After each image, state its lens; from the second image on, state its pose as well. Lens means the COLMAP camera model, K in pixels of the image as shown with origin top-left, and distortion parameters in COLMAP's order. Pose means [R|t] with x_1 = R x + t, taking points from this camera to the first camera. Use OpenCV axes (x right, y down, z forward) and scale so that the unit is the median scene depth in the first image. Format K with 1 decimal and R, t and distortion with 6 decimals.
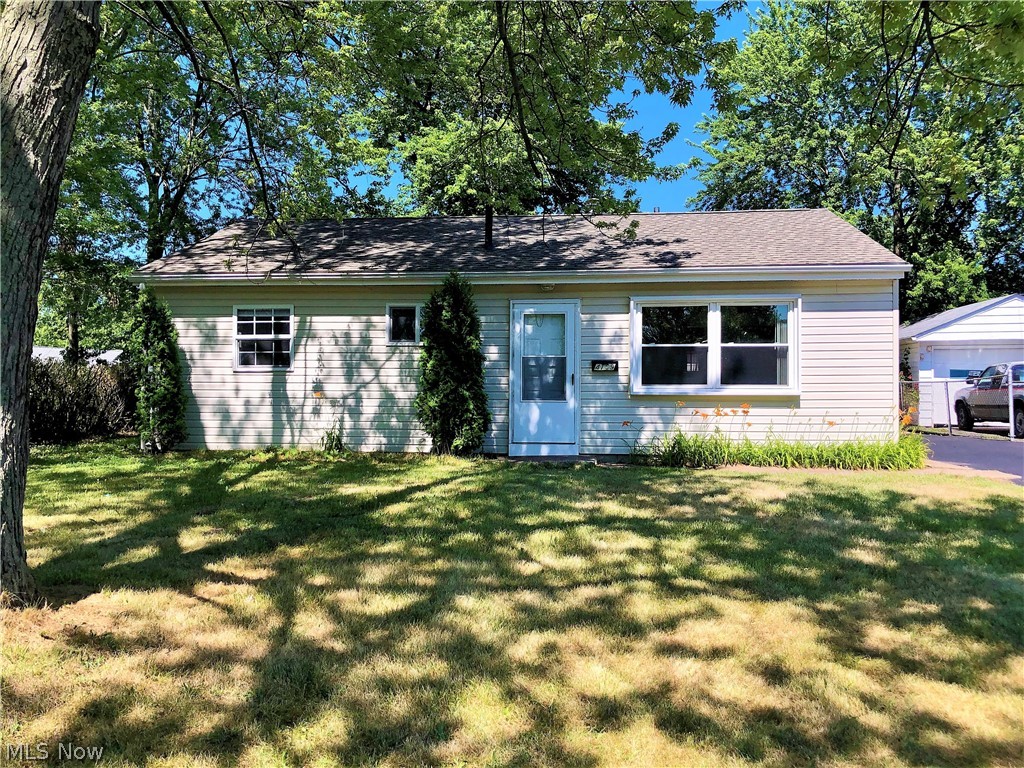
lens RADIAL K [[857.5, 0, 507.7], [0, 857.5, 377.6], [0, 0, 1]] dist [-0.002069, 0.068348]
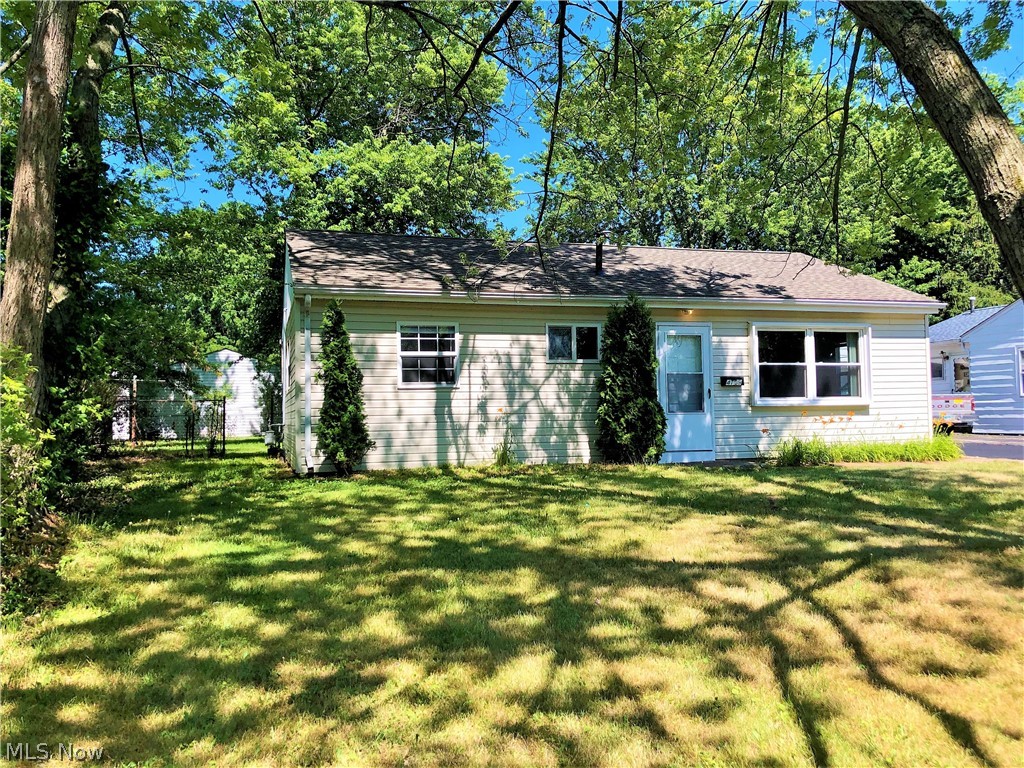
lens RADIAL K [[857.5, 0, 507.7], [0, 857.5, 377.6], [0, 0, 1]] dist [-0.002069, 0.068348]
pose [[0.928402, -0.001355, 0.371575, -0.579869], [0.010320, 0.999702, -0.022141, 0.003039], [-0.371434, 0.024391, 0.928139, 0.044051]]
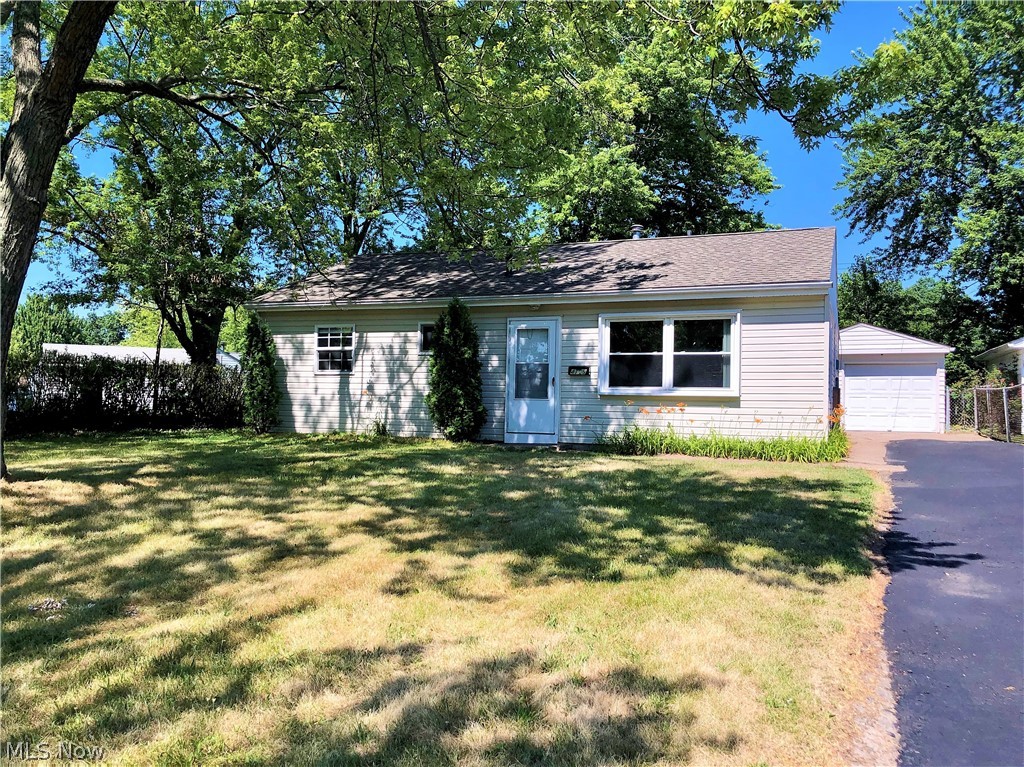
lens RADIAL K [[857.5, 0, 507.7], [0, 857.5, 377.1], [0, 0, 1]] dist [-0.002069, 0.068348]
pose [[0.956745, 0.004118, -0.290899, 0.362786], [-0.006538, 0.999952, -0.007346, 0.004535], [0.290855, 0.008930, 0.956726, -0.191001]]
